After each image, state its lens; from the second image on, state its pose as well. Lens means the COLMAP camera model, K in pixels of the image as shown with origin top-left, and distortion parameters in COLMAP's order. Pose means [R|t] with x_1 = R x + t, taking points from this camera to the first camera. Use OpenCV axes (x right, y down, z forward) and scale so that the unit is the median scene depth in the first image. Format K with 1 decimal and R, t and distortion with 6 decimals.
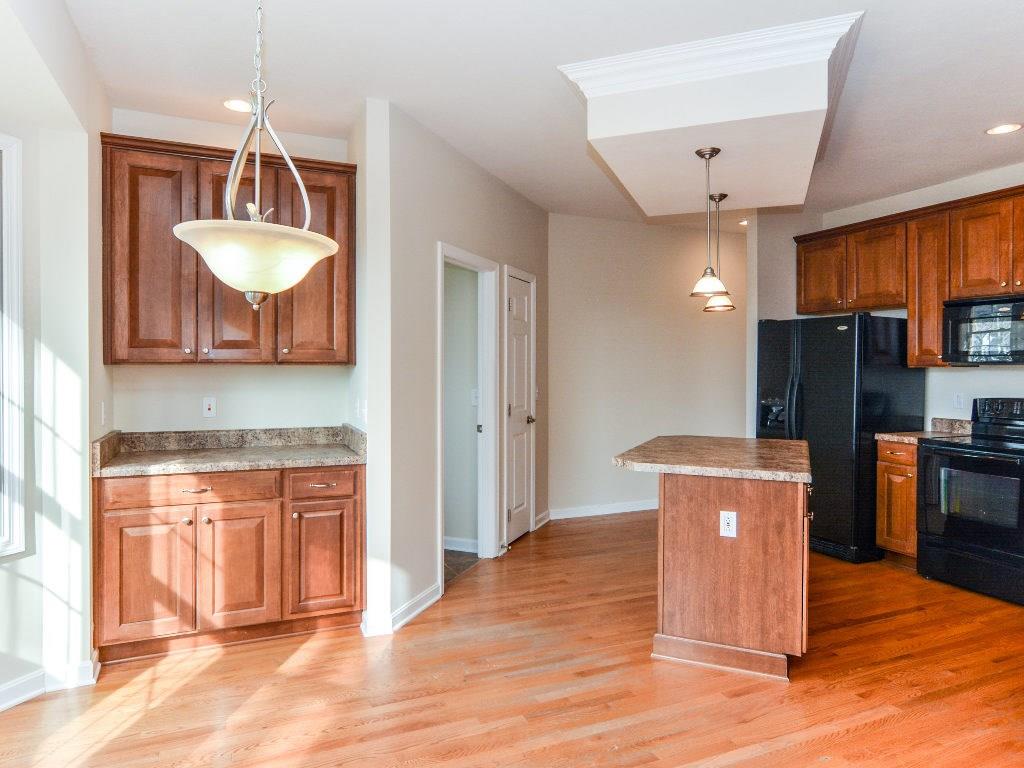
lens RADIAL K [[652.9, 0, 508.2], [0, 652.9, 372.7], [0, 0, 1]] dist [-0.003643, -0.000817]
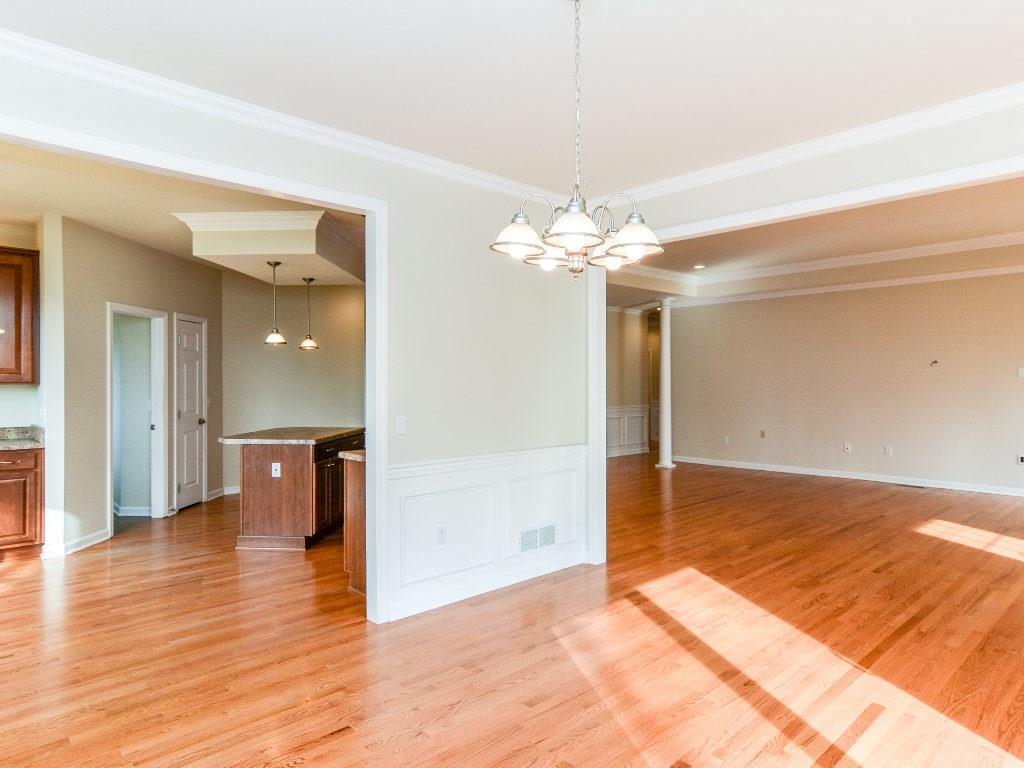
lens RADIAL K [[640.2, 0, 510.5], [0, 640.2, 379.1], [0, 0, 1]] dist [-0.001197, 0.023764]
pose [[0.941718, -0.002874, 0.336392, 0.299296], [0.006043, 0.999947, -0.008376, -0.004280], [-0.336350, 0.009920, 0.941685, -0.786113]]
